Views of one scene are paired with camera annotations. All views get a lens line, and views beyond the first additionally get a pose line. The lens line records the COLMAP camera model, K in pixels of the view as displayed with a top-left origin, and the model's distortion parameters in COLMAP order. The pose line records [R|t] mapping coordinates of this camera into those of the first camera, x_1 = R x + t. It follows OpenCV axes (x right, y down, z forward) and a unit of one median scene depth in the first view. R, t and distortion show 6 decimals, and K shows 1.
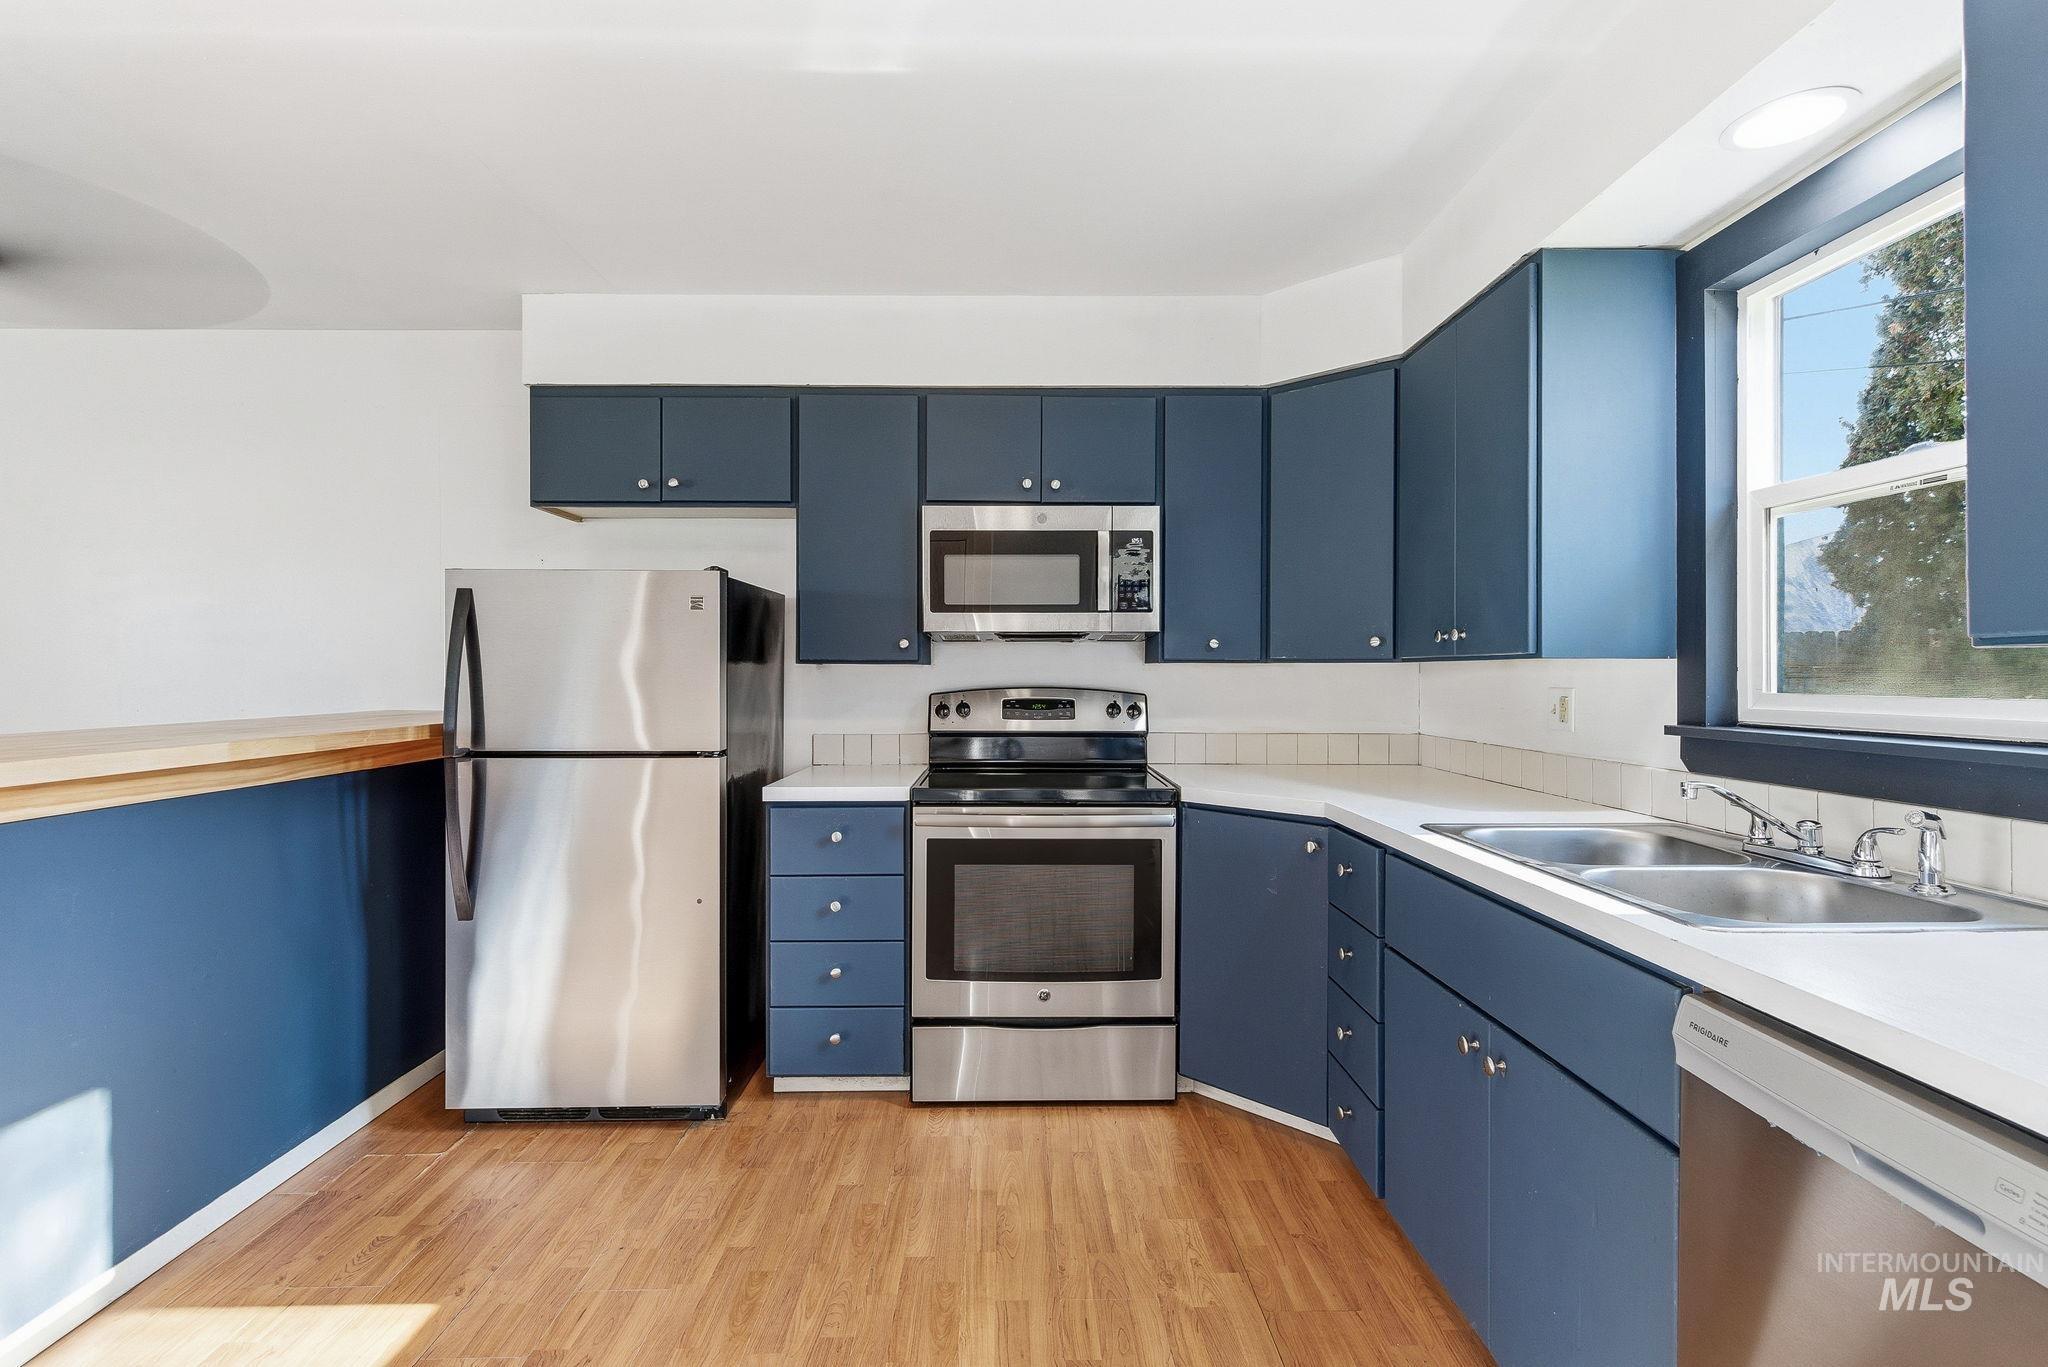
lens RADIAL K [[944.6, 0, 1030.0], [0, 944.6, 673.2], [0, 0, 1]] dist [0.002976, -0.000074]
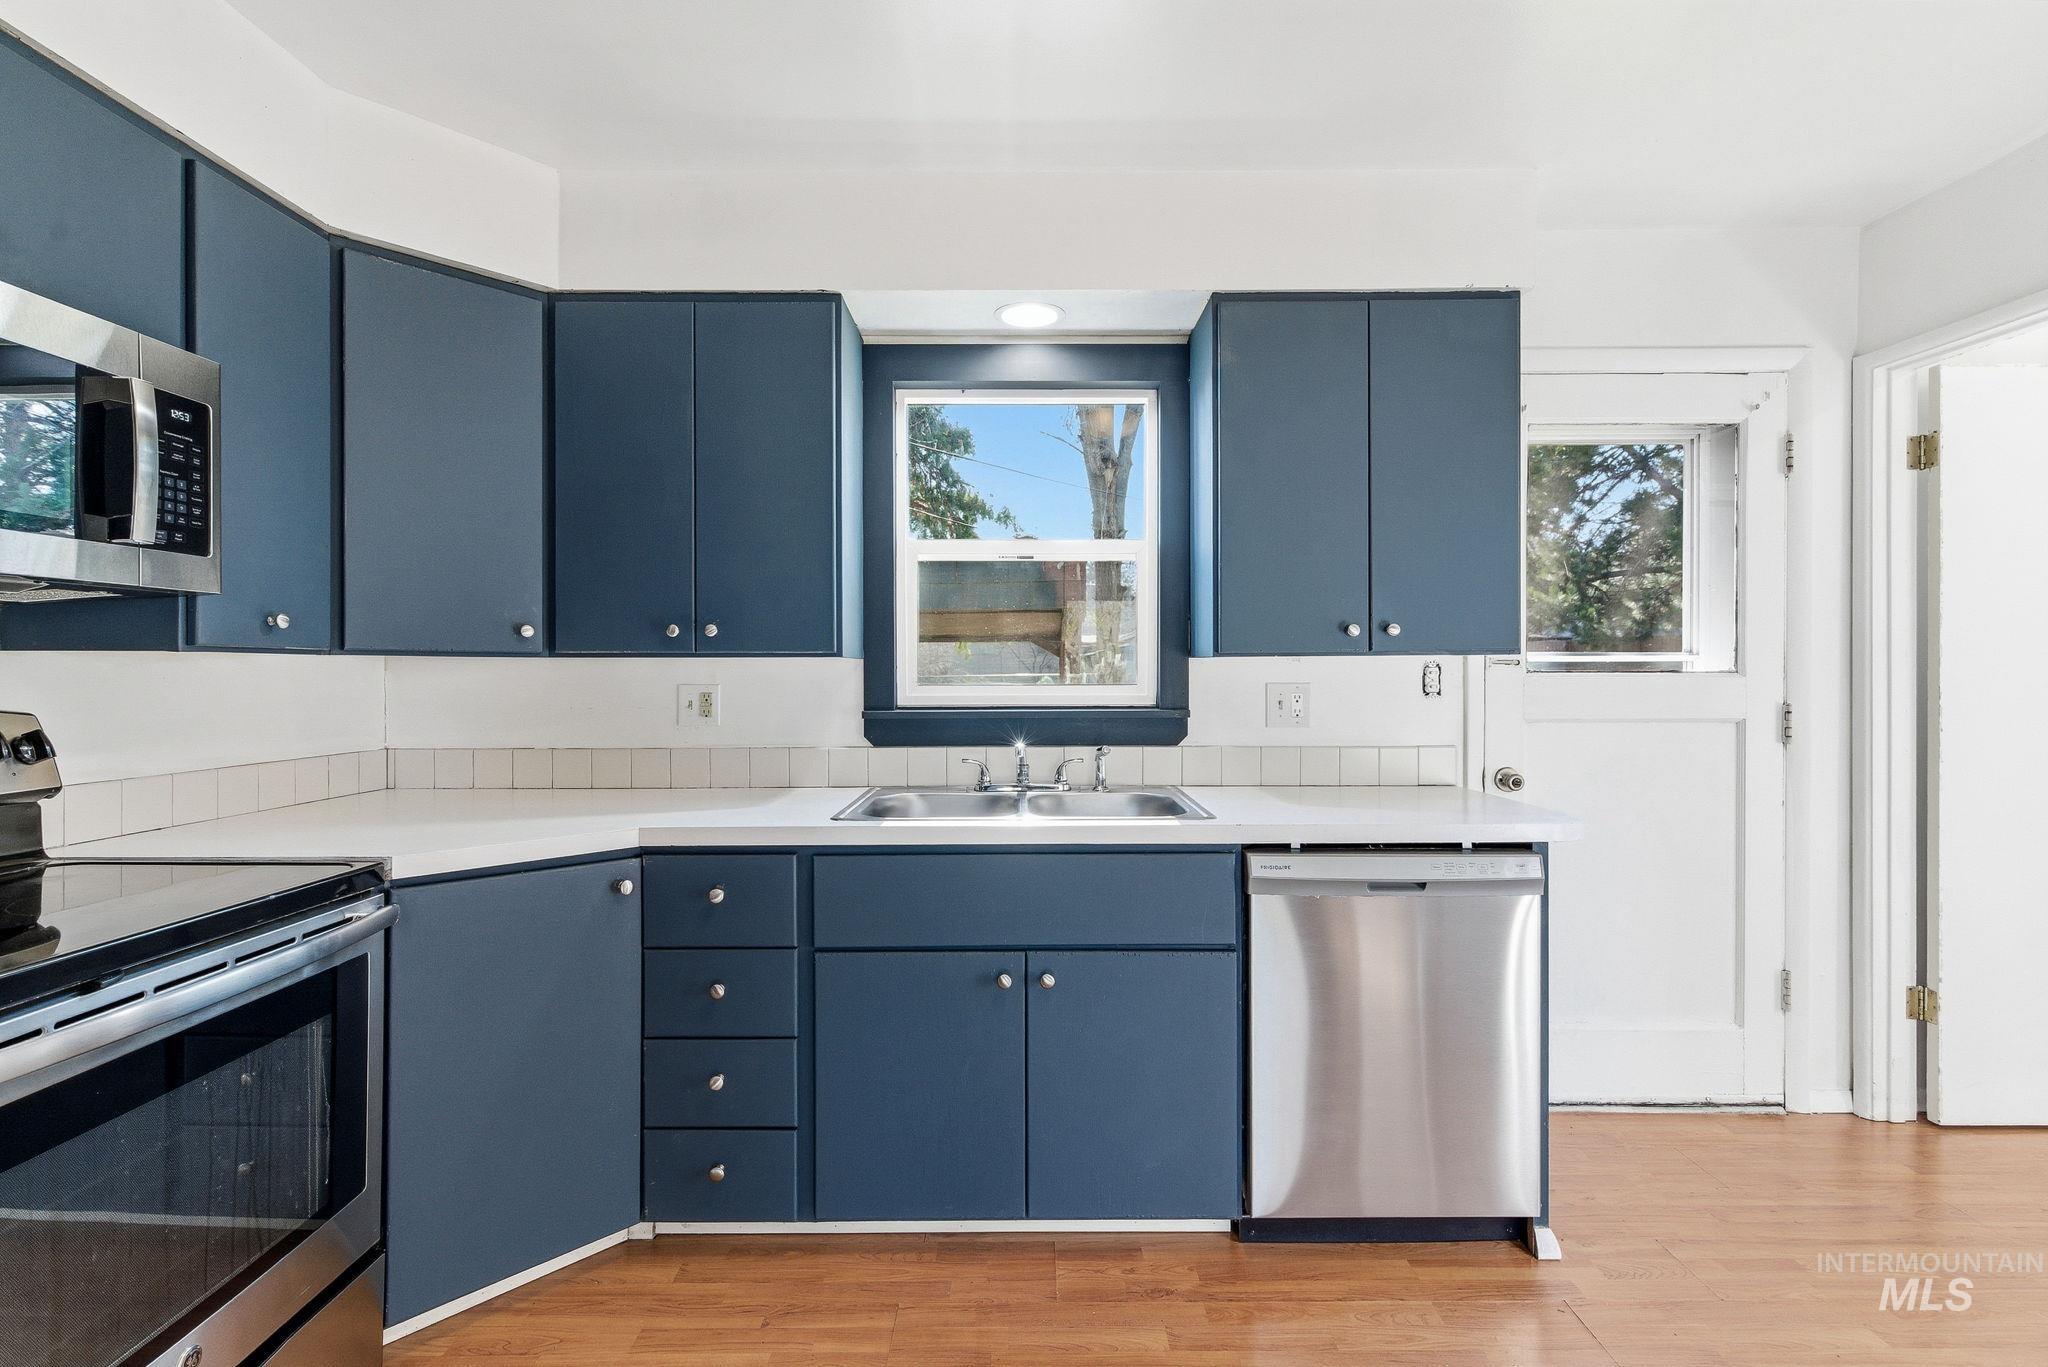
lens RADIAL K [[944.6, 0, 1030.0], [0, 944.6, 673.2], [0, 0, 1]] dist [0.002976, -0.000074]
pose [[0.019242, -0.002826, 0.999811, -0.462341], [0.000928, 0.999996, 0.002809, 0.000420], [-0.999814, 0.000873, 0.019244, 0.598392]]
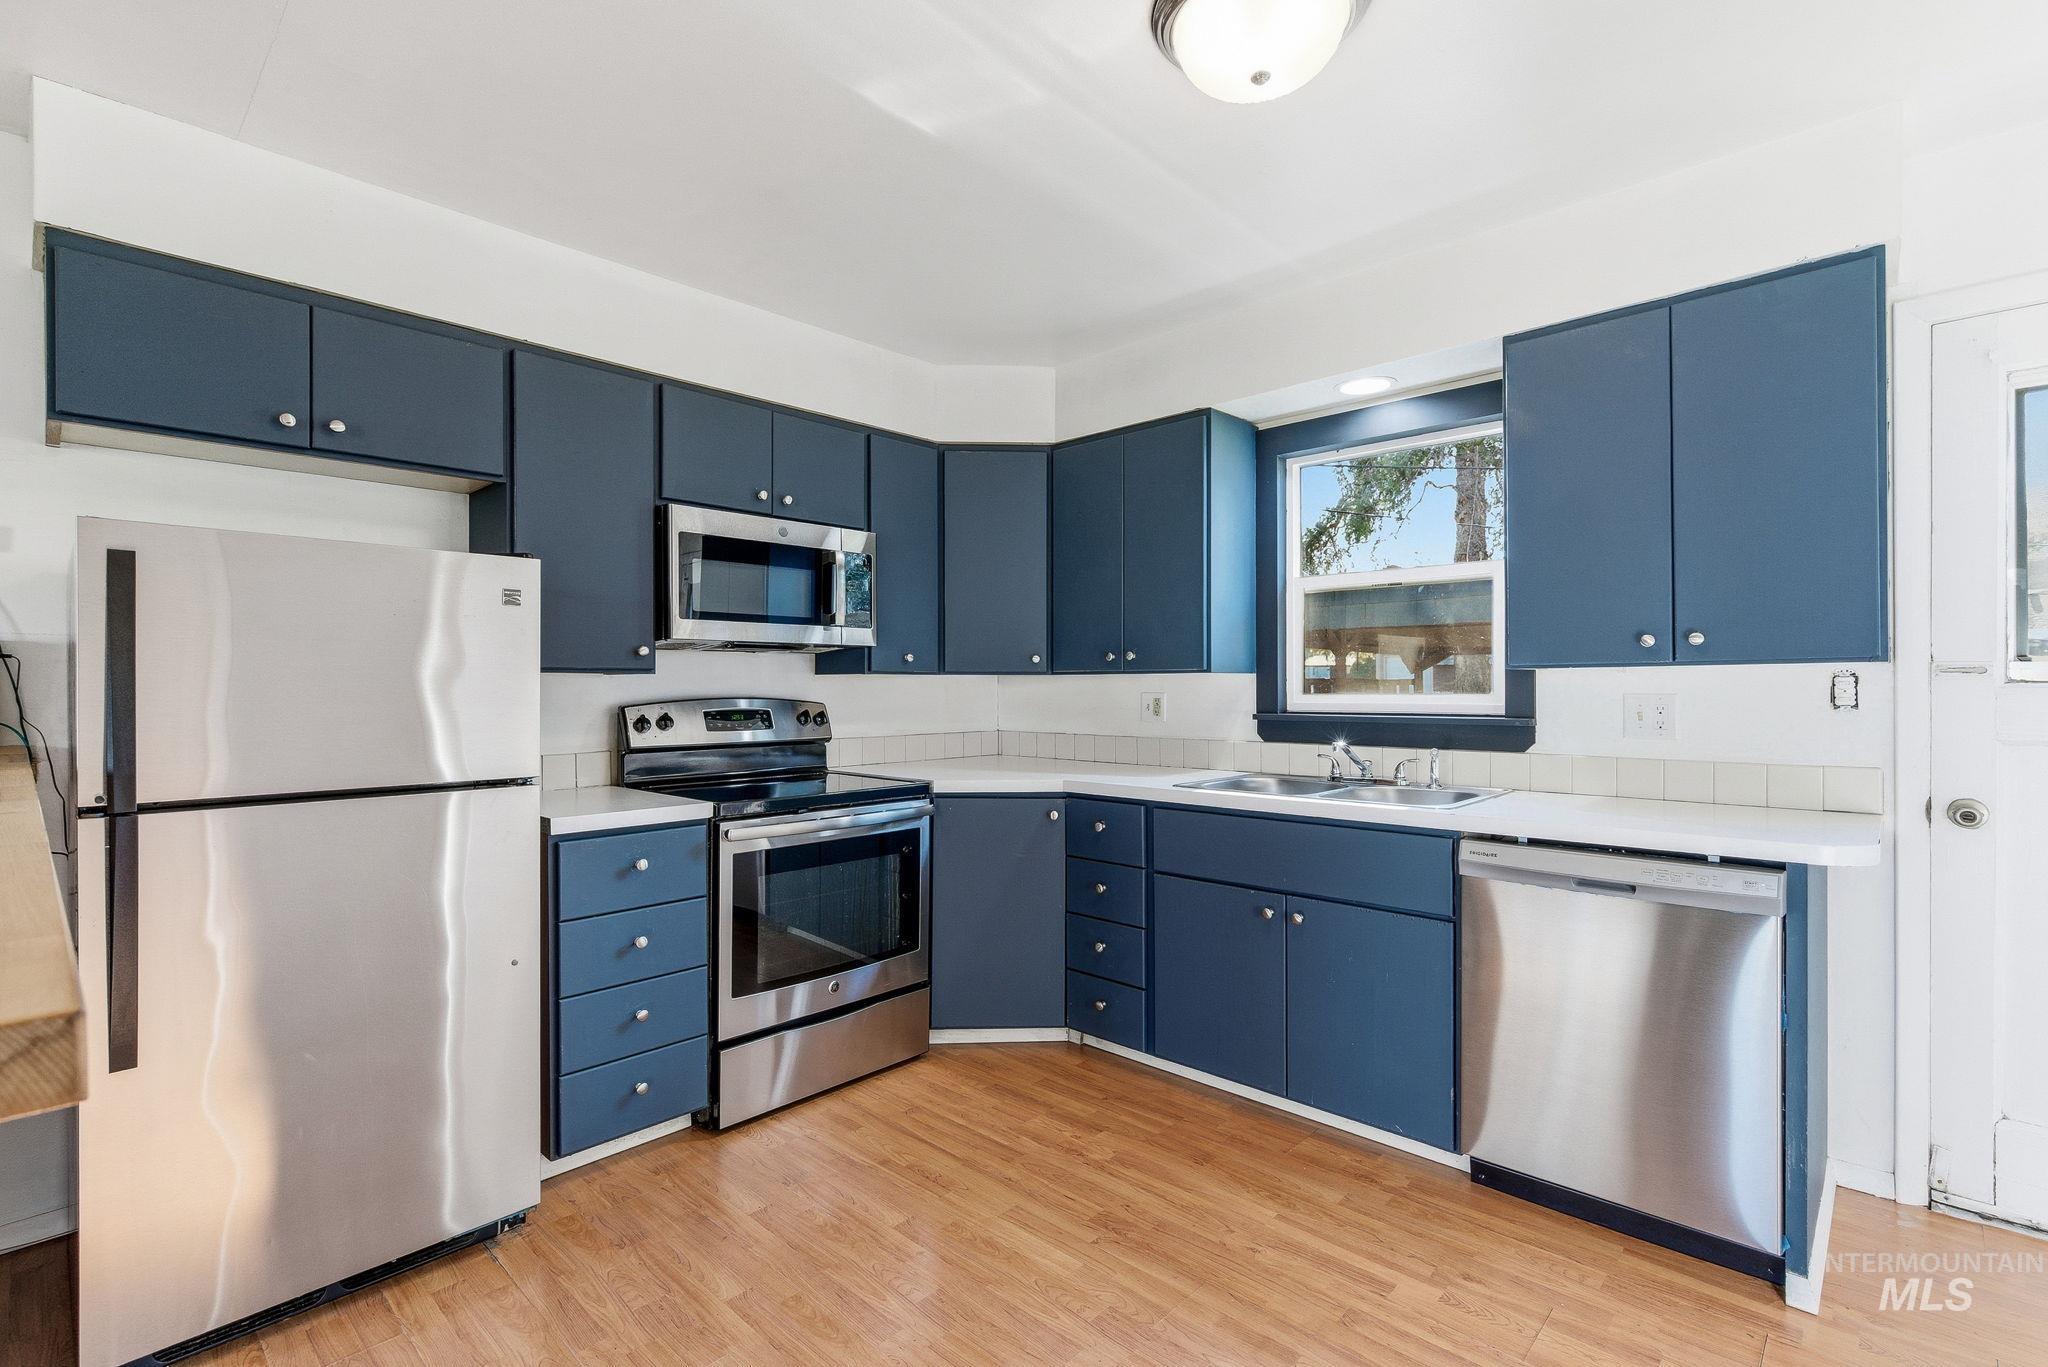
lens RADIAL K [[930.6, 0, 1030.5], [0, 930.6, 684.4], [0, 0, 1]] dist [0.000070, -0.000113]
pose [[0.697568, -0.001225, 0.716518, -0.601595], [0.002504, 0.999997, -0.000728, 0.003073], [-0.716515, 0.002302, 0.697568, 0.118194]]
